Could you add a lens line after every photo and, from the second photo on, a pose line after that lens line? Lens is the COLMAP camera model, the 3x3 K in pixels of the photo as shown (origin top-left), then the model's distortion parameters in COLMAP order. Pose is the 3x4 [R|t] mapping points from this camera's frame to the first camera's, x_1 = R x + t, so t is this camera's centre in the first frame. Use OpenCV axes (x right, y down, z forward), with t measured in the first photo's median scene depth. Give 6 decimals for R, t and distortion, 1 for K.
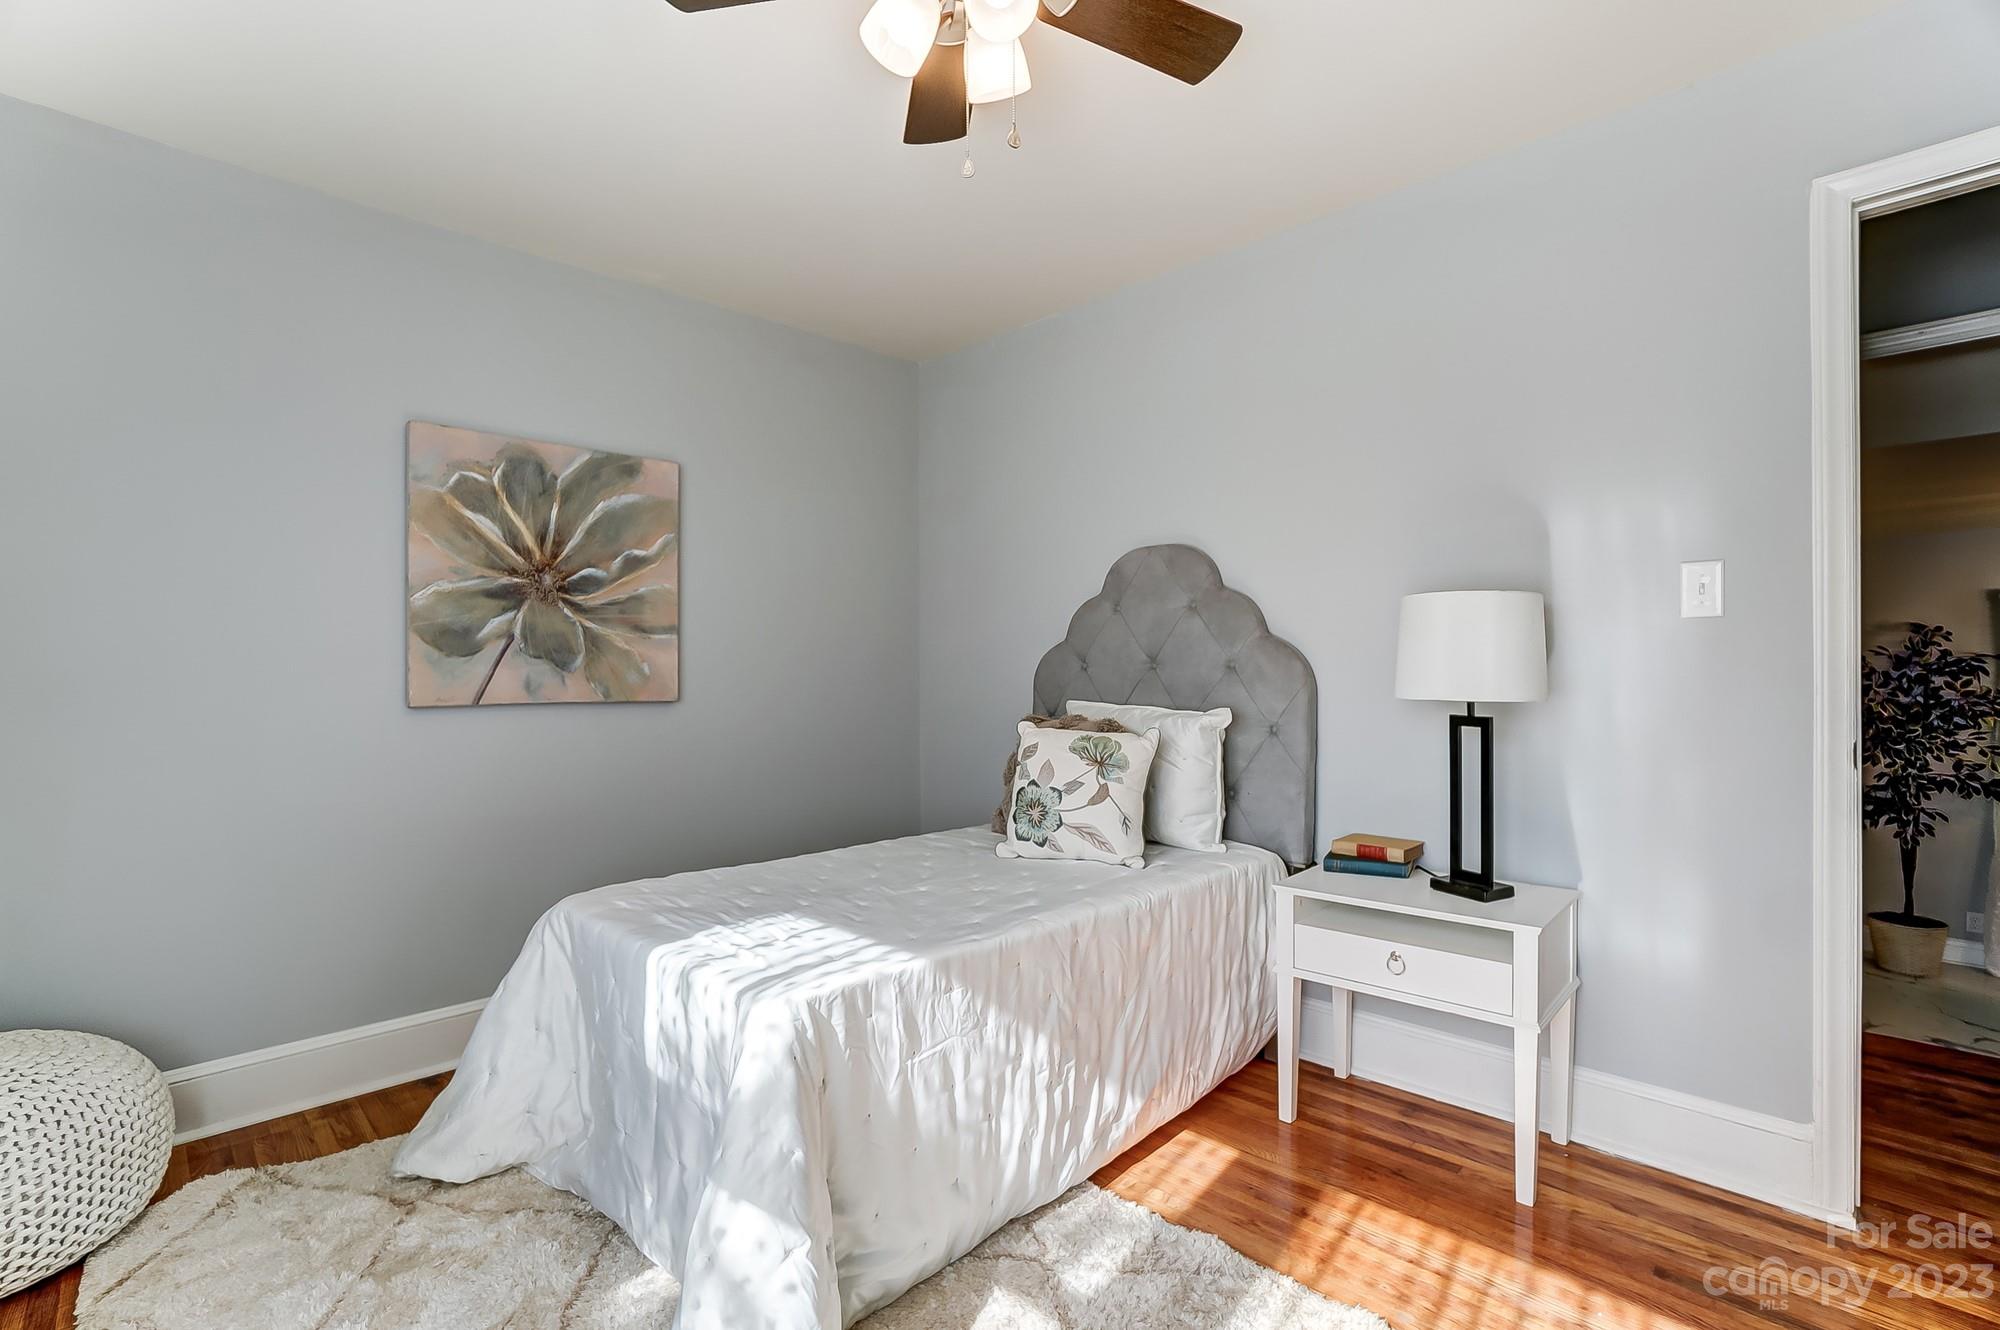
lens RADIAL K [[886.8, 0, 1002.2], [0, 886.8, 682.3], [0, 0, 1]] dist [-0.067336, 0.022324]
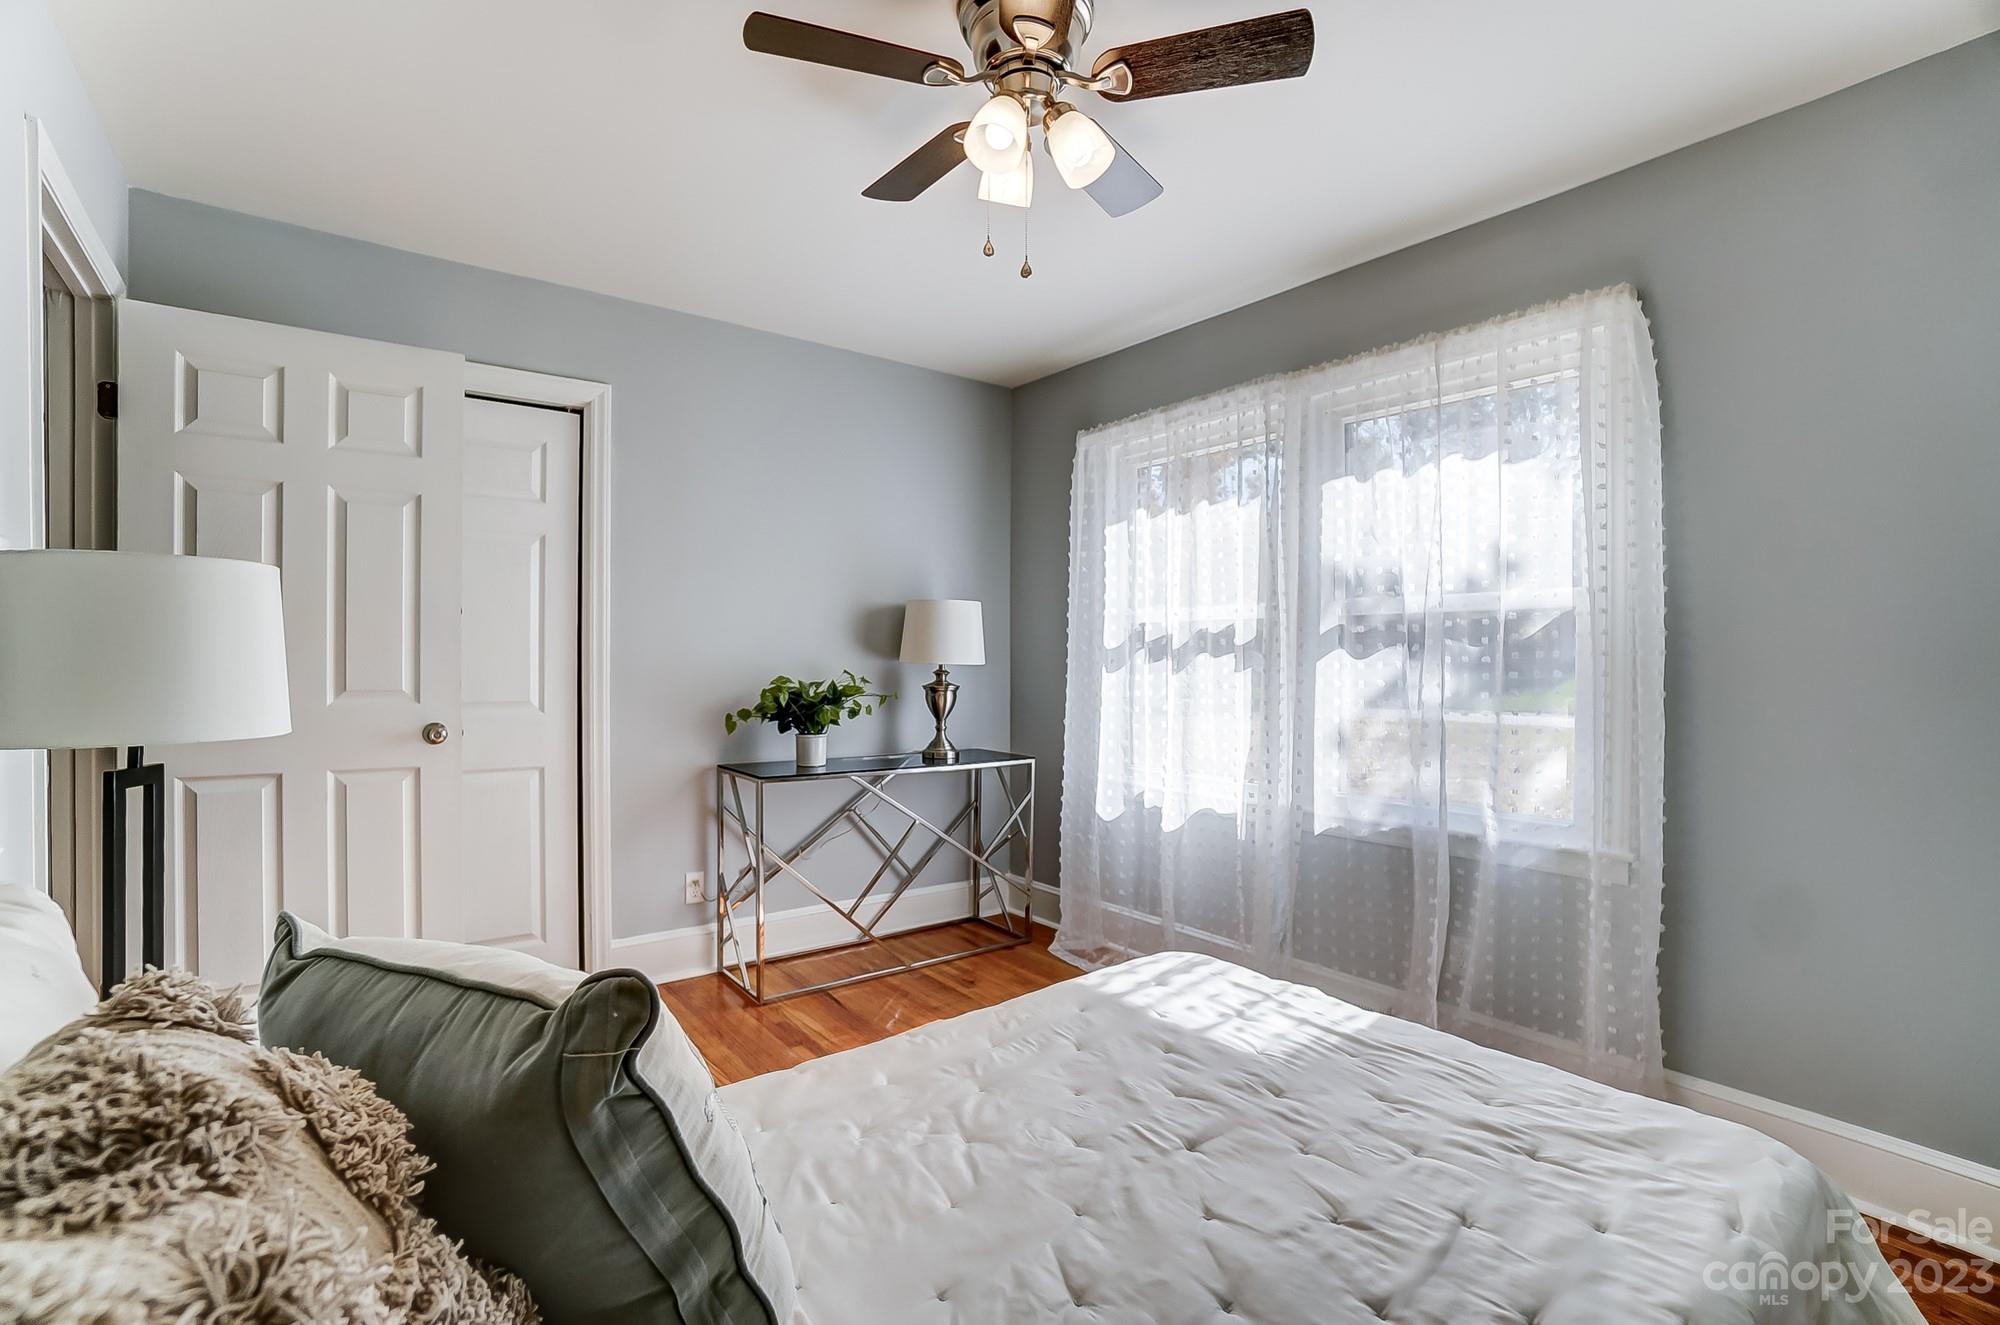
lens RADIAL K [[912.2, 0, 990.7], [0, 912.2, 686.5], [0, 0, 1]] dist [-0.066826, 0.026394]
pose [[-0.989067, 0.009989, 0.147127, -0.123261], [0.010900, 0.999926, 0.005388, -0.014009], [-0.147063, 0.006933, -0.989103, 1.541103]]
